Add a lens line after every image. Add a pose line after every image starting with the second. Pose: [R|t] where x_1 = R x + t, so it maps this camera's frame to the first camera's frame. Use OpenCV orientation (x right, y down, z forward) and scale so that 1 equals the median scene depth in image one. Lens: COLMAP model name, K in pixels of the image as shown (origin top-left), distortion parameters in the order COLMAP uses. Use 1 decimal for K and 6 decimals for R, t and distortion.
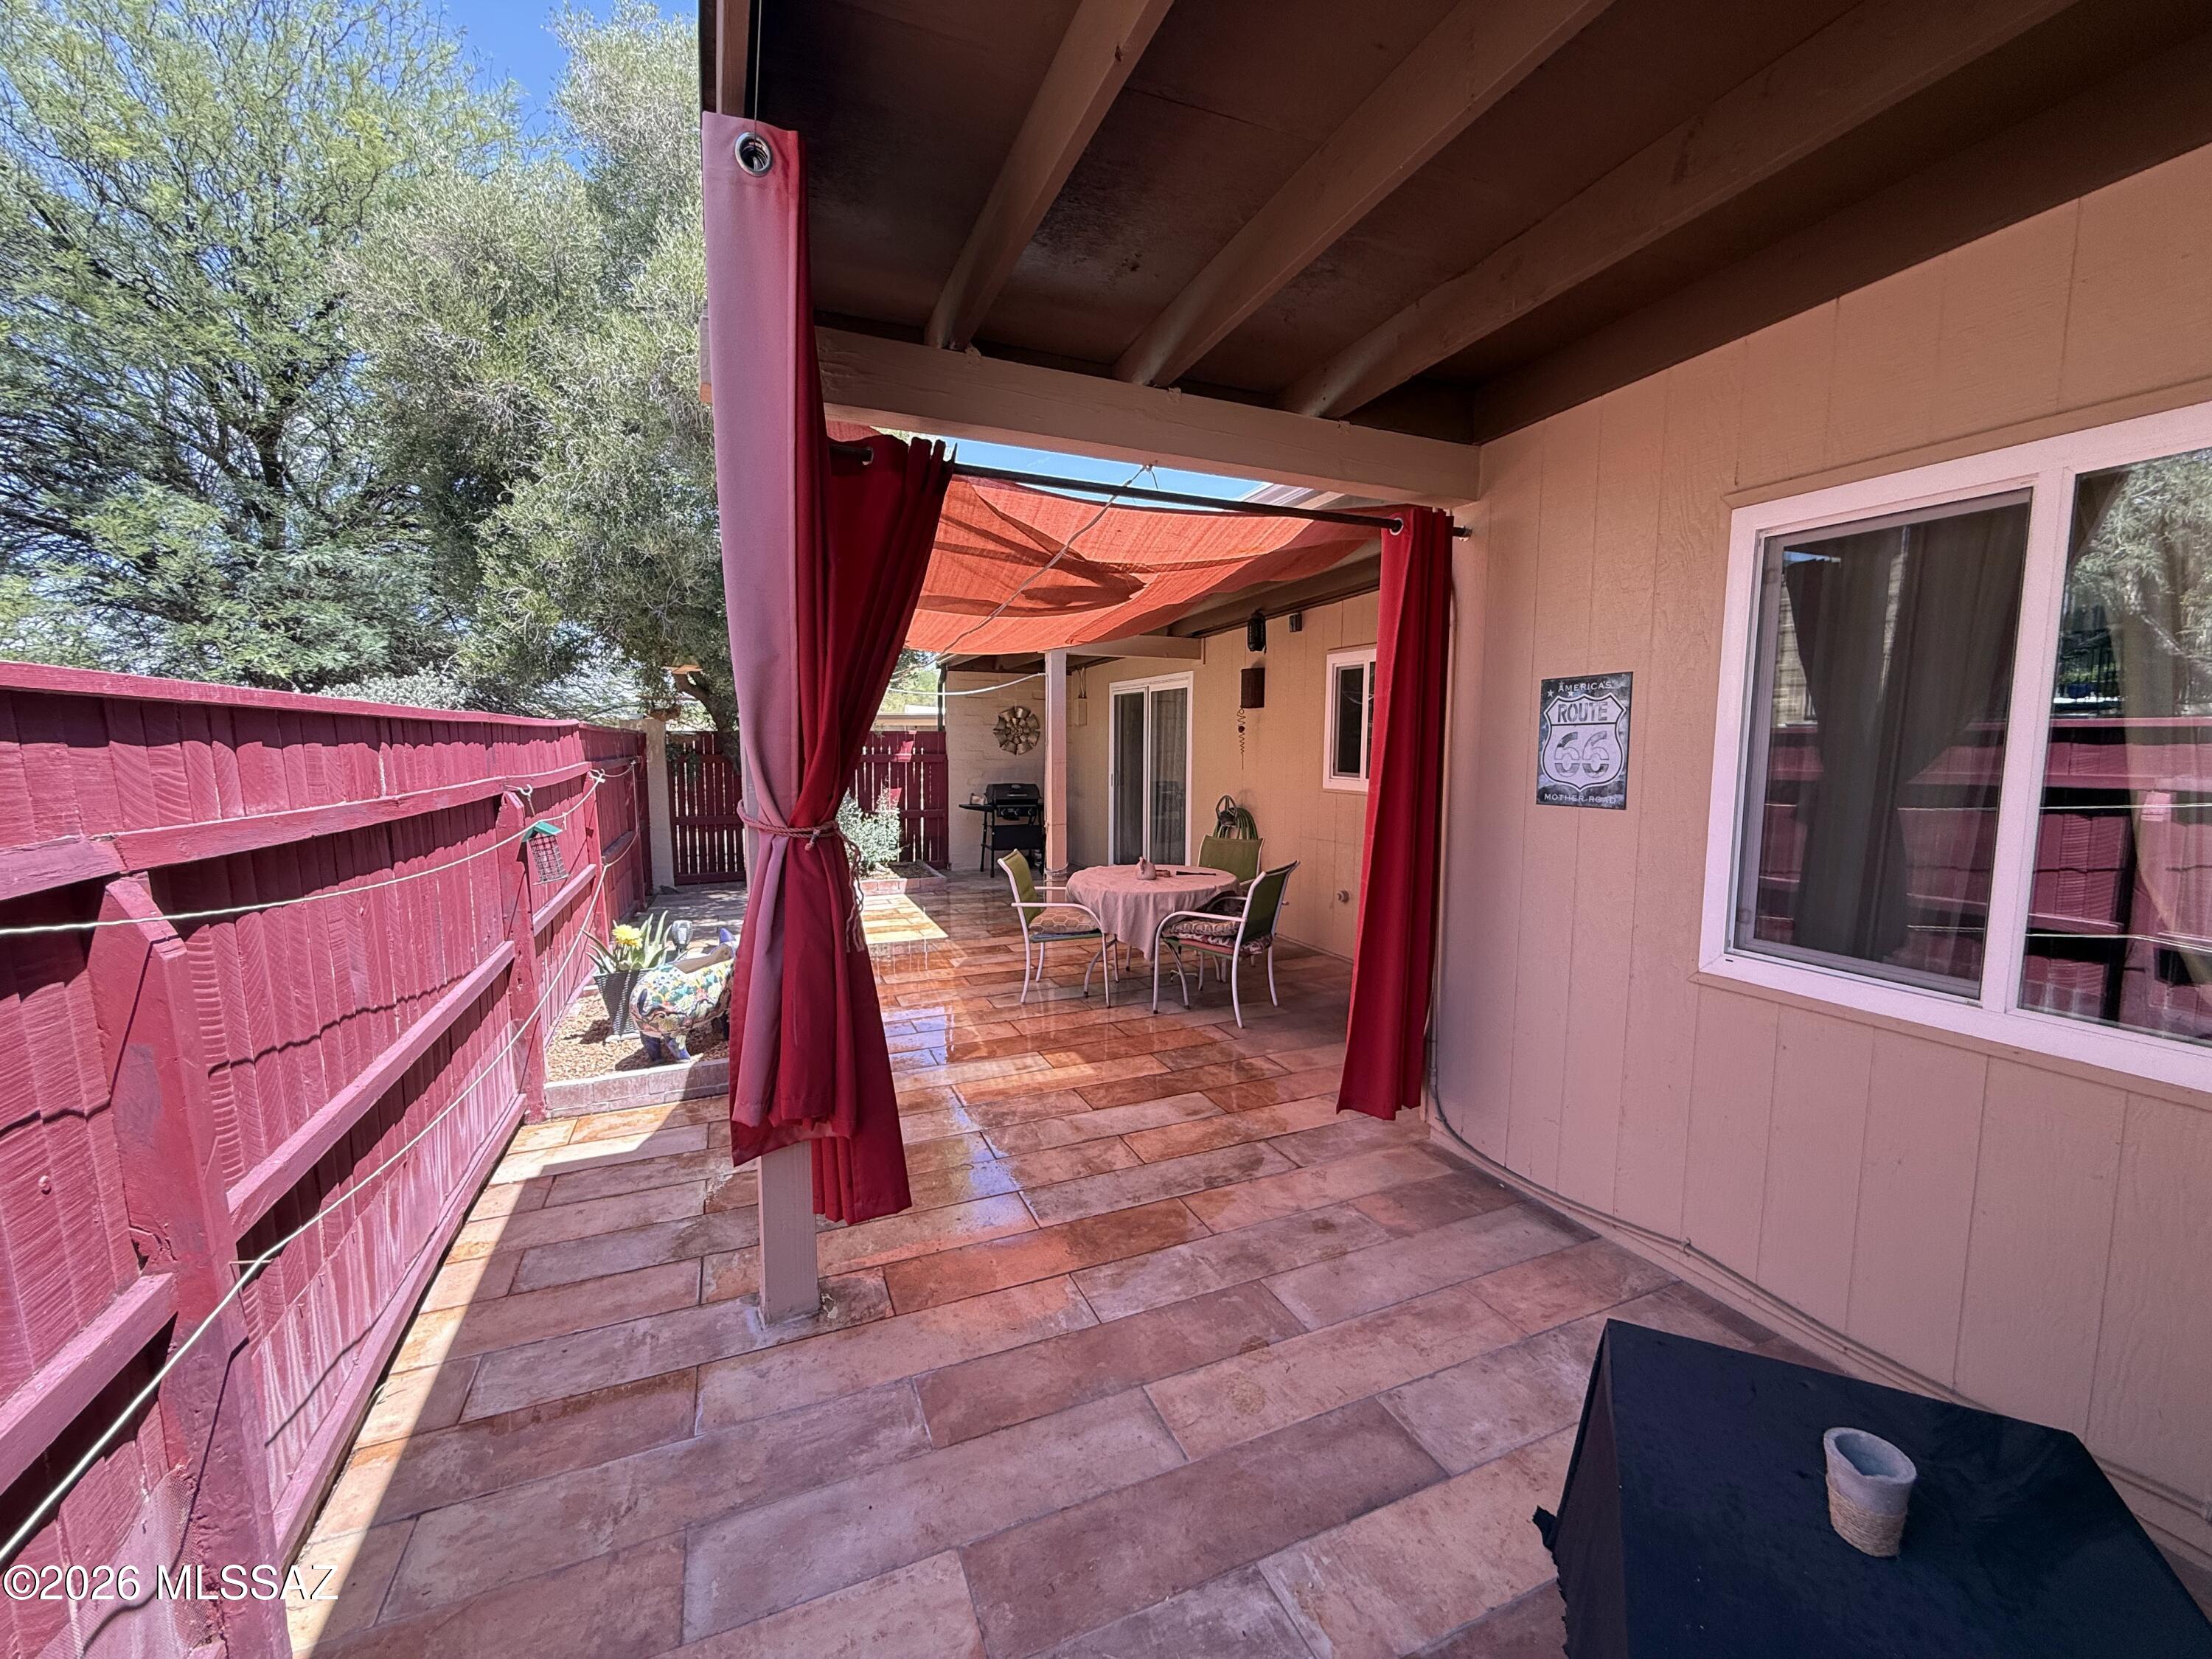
lens RADIAL K [[881.1, 0, 1100.6], [0, 881.1, 831.3], [0, 0, 1]] dist [0.000702, -0.001071]
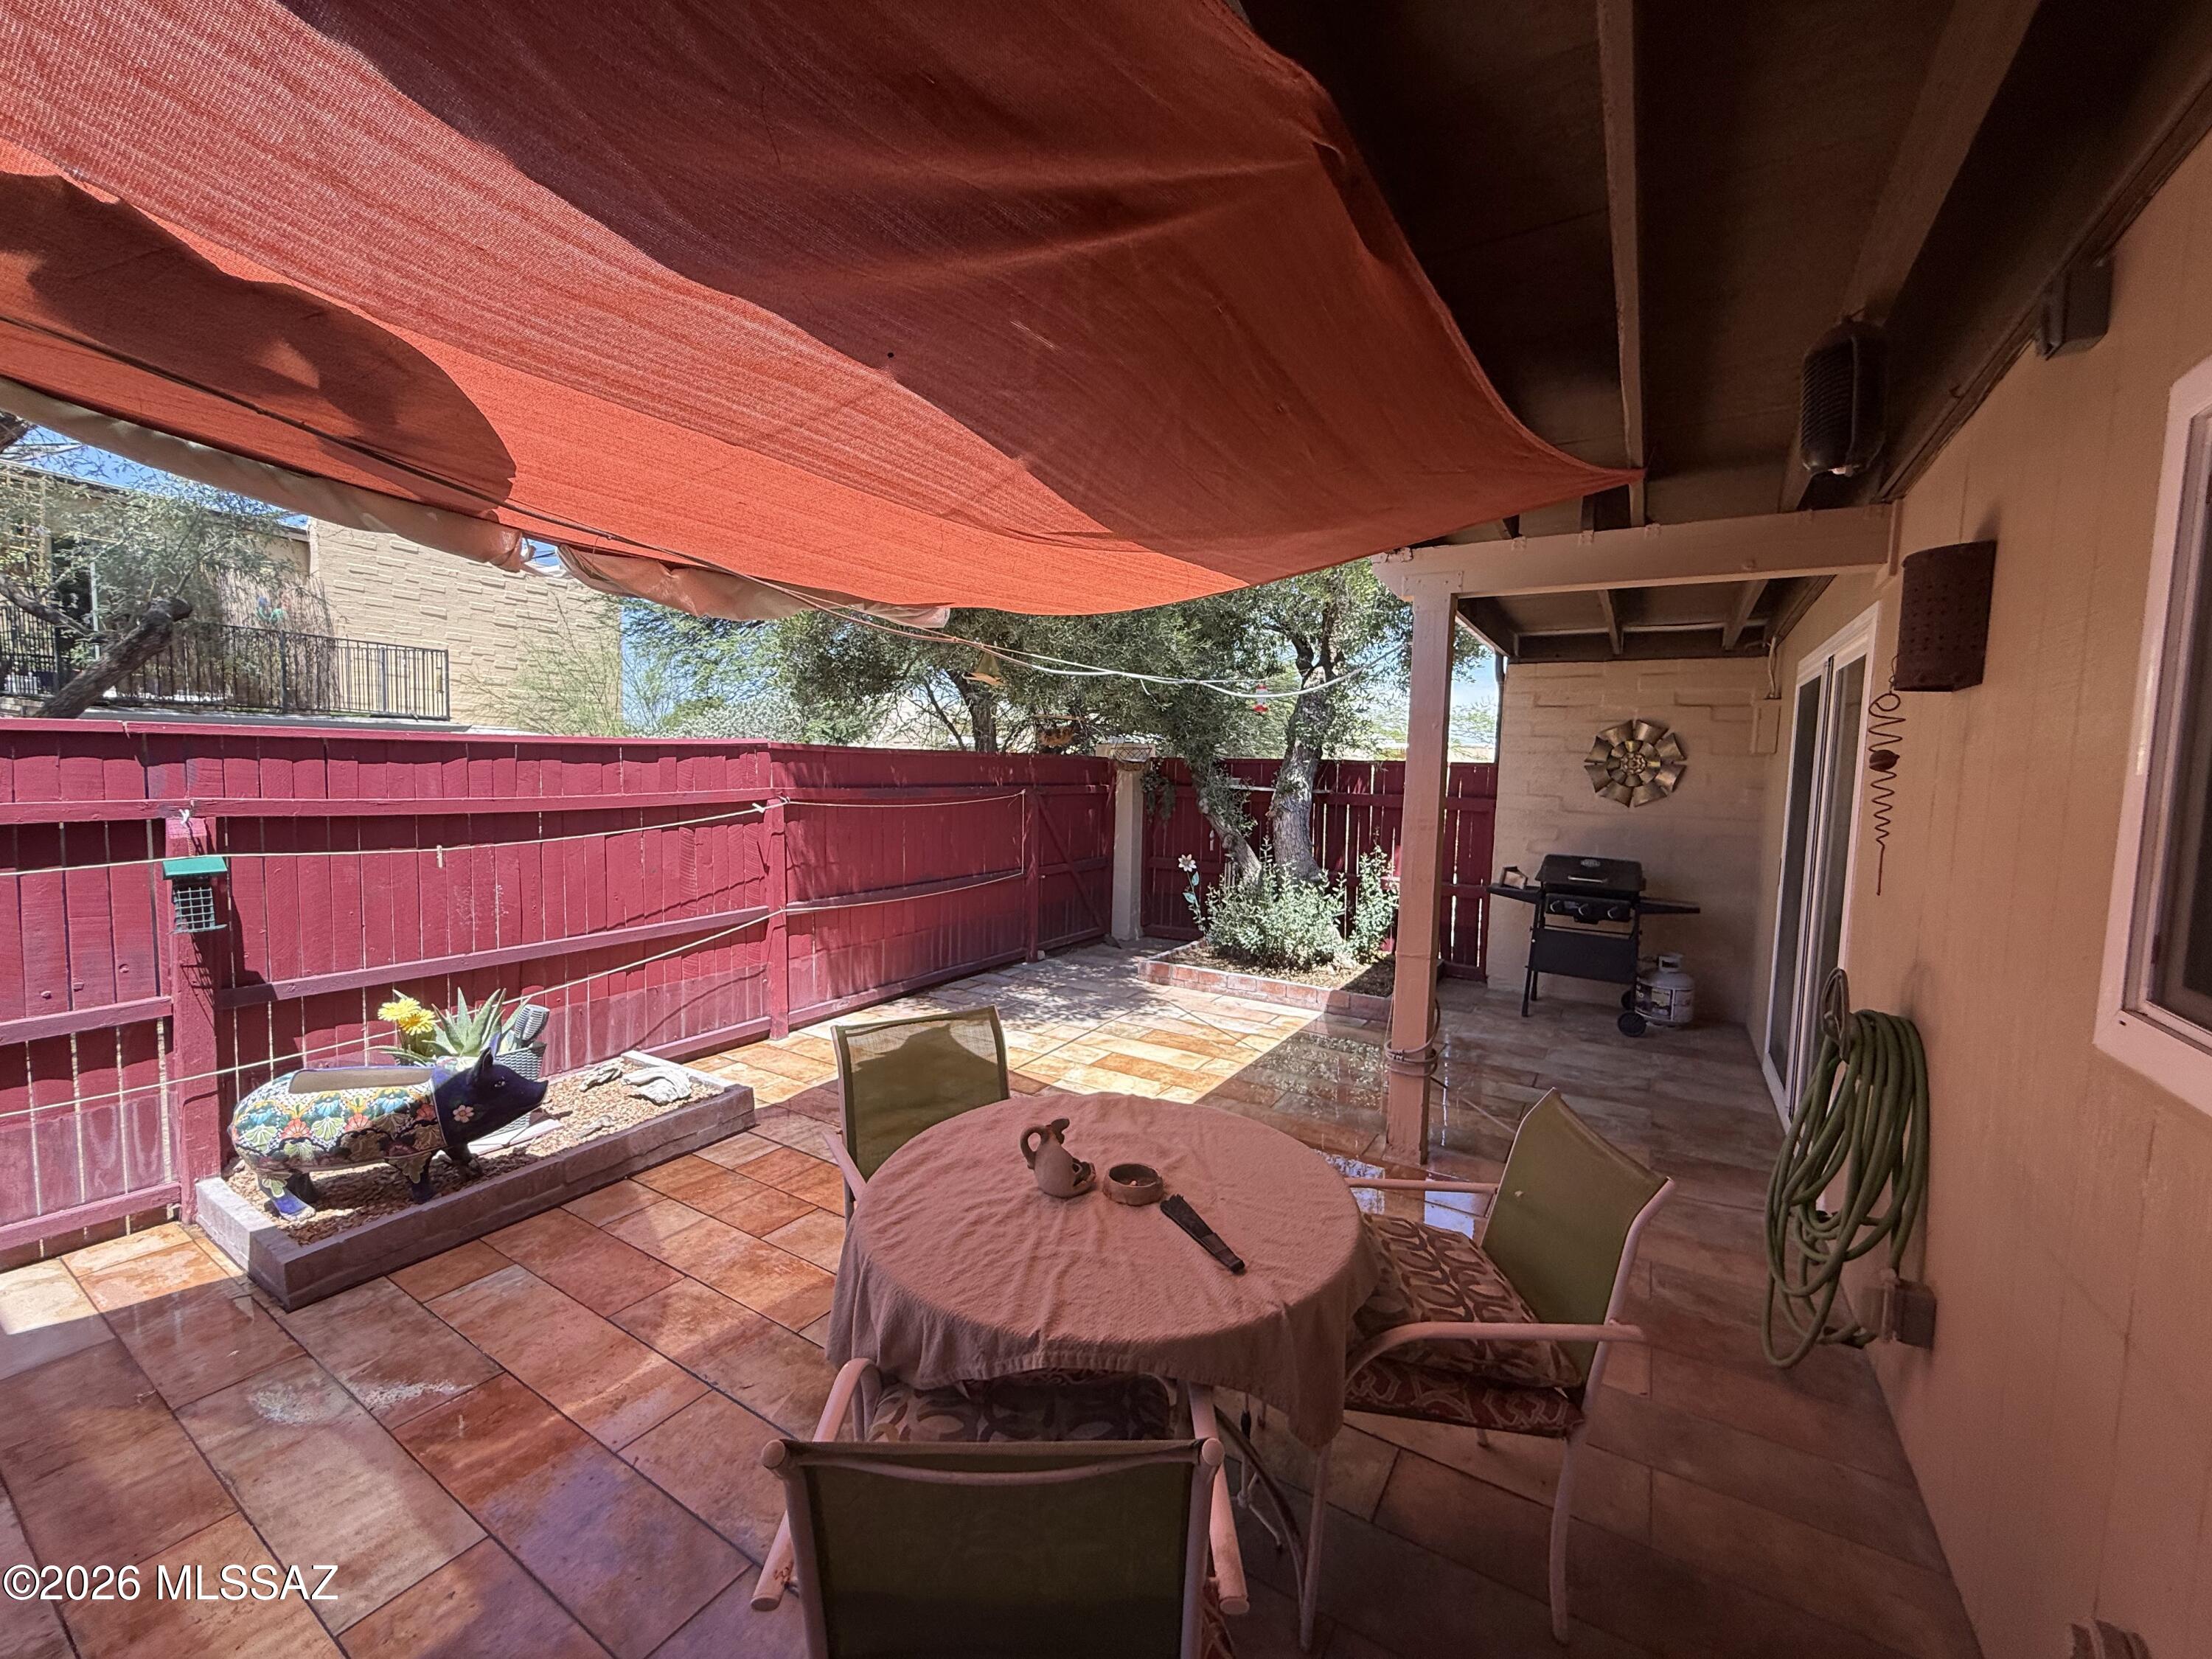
lens RADIAL K [[881.1, 0, 1099.6], [0, 881.1, 833.5], [0, 0, 1]] dist [0.000702, -0.001071]
pose [[0.575997, 0.078439, -0.813680, 0.290433], [-0.105327, 0.994210, 0.021282, -0.081132], [0.810638, 0.073444, 0.580923, 0.711943]]
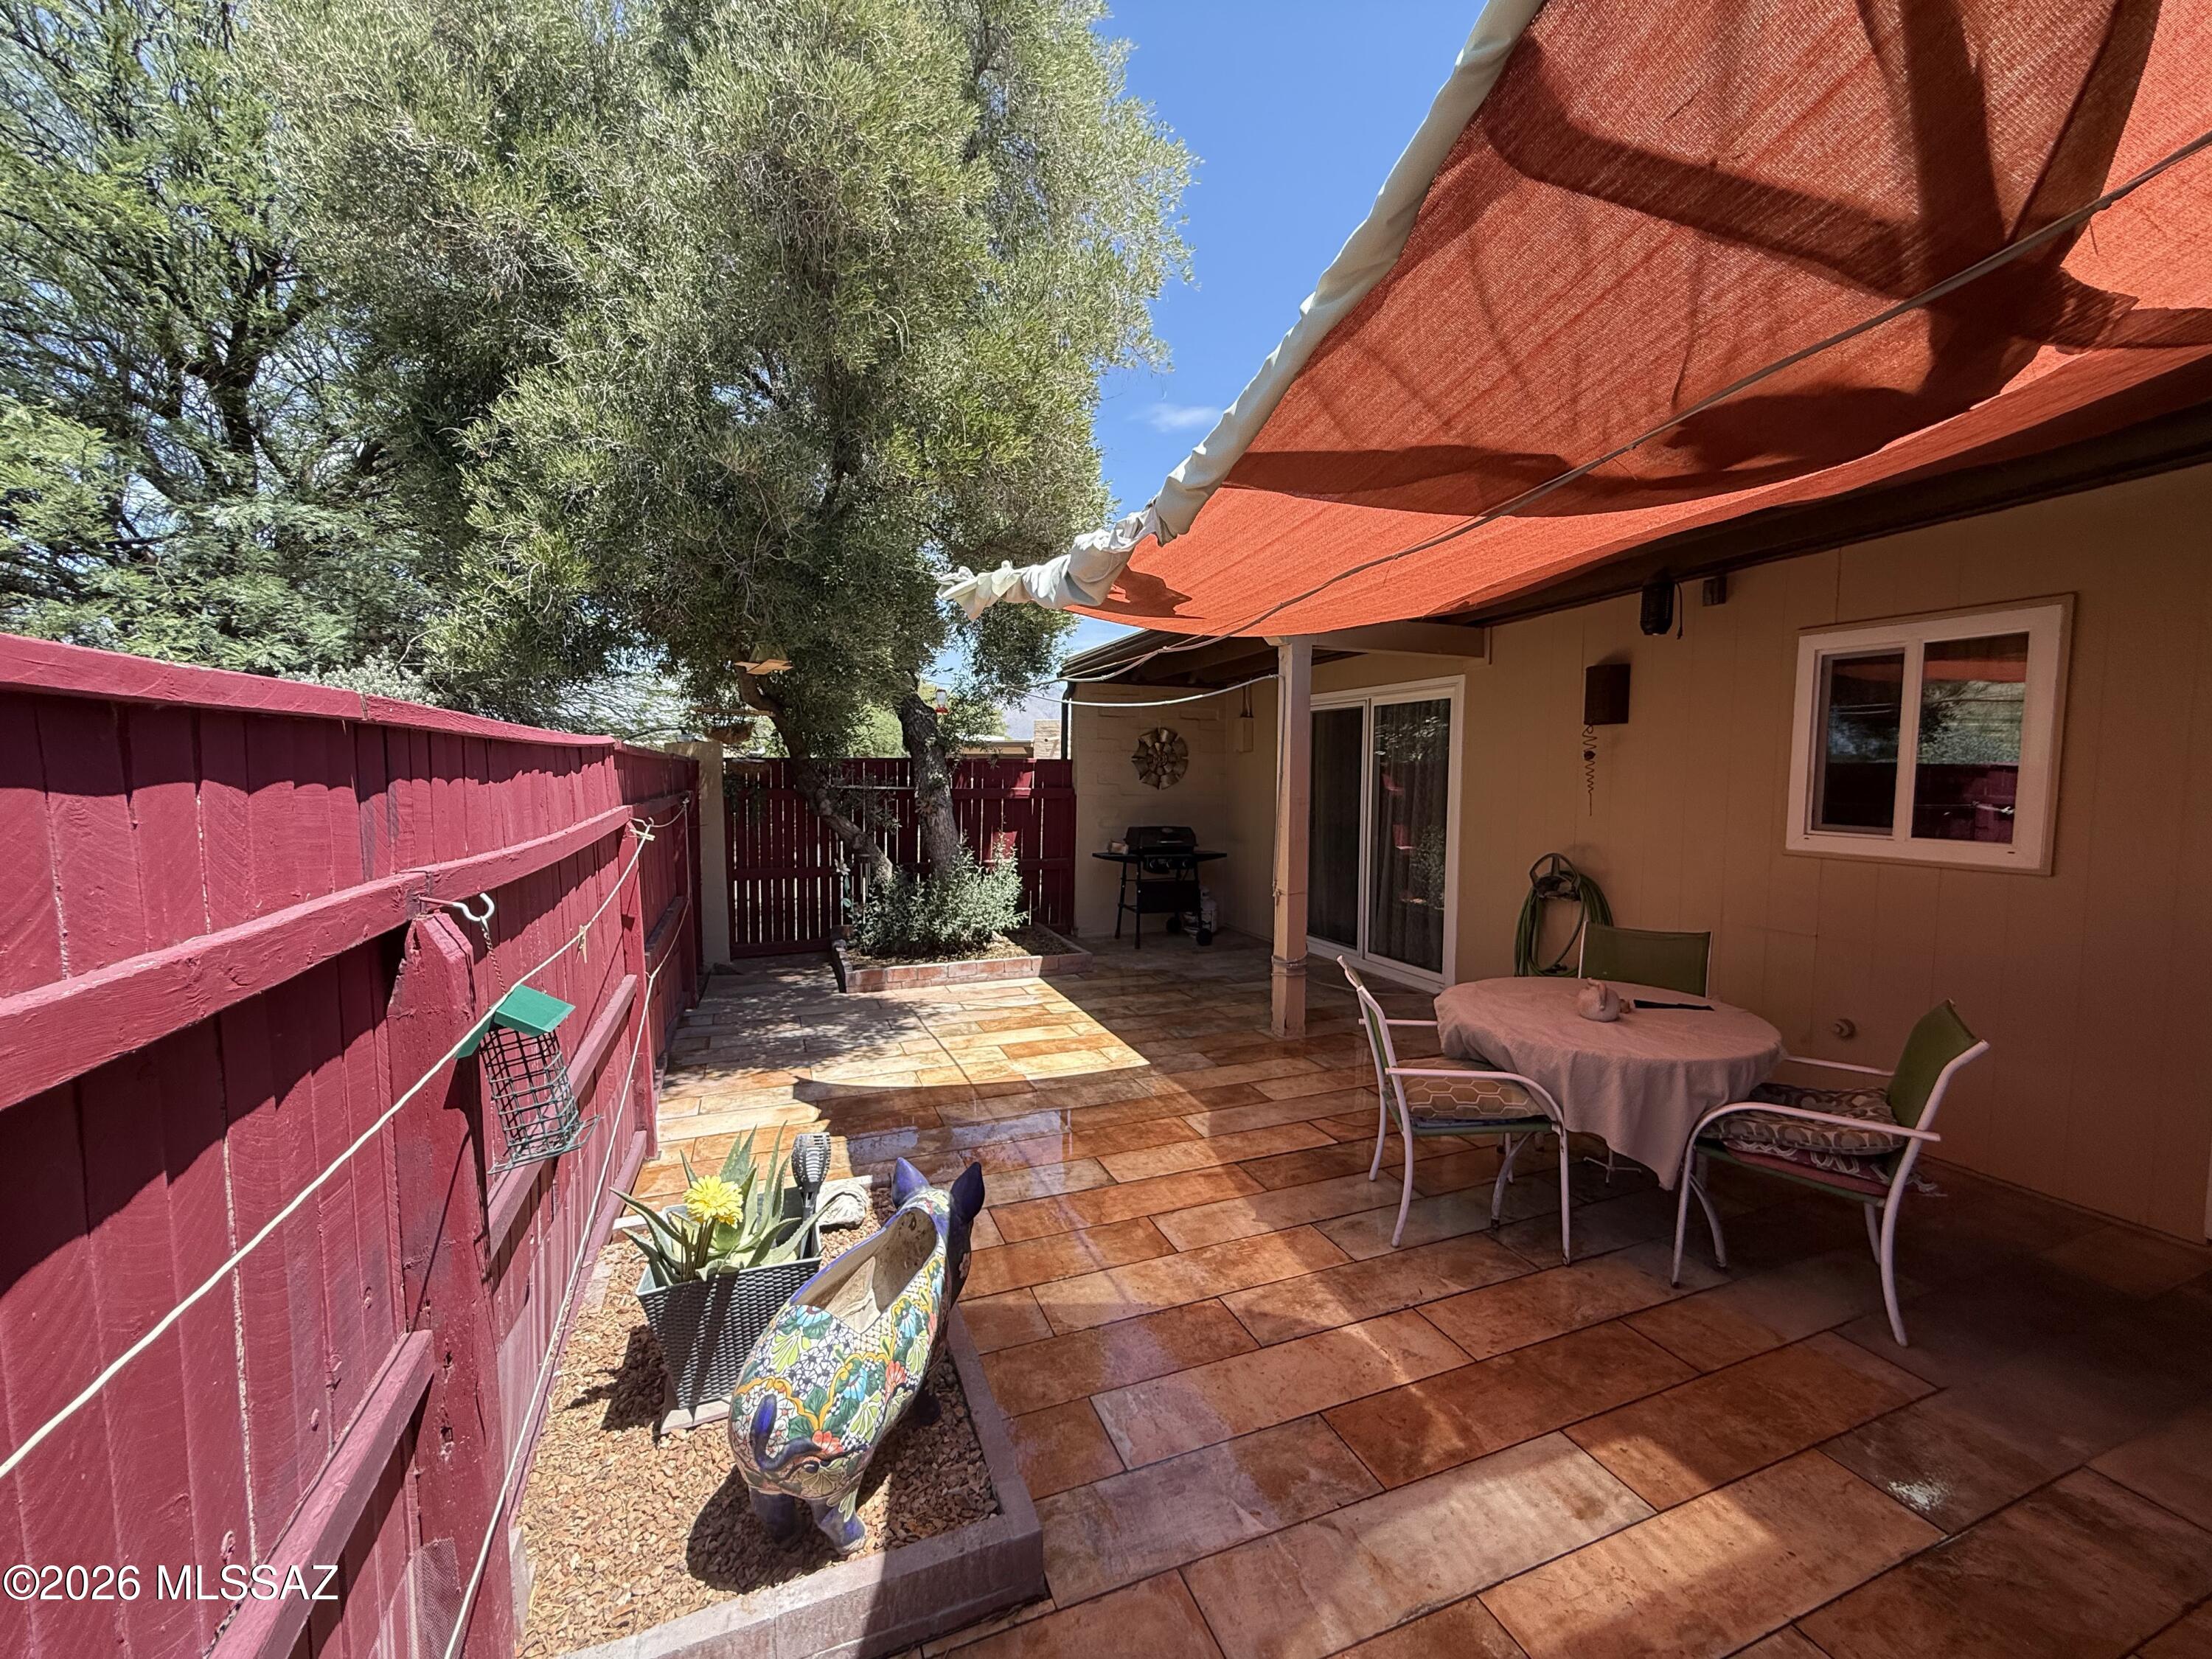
lens RADIAL K [[881.1, 0, 1101.4], [0, 881.1, 833.0], [0, 0, 1]] dist [0.000702, -0.001071]
pose [[0.999734, 0.004012, -0.022692, -0.226079], [-0.004713, 0.999511, -0.030904, -0.040236], [0.022557, 0.031002, 0.999265, 0.375970]]
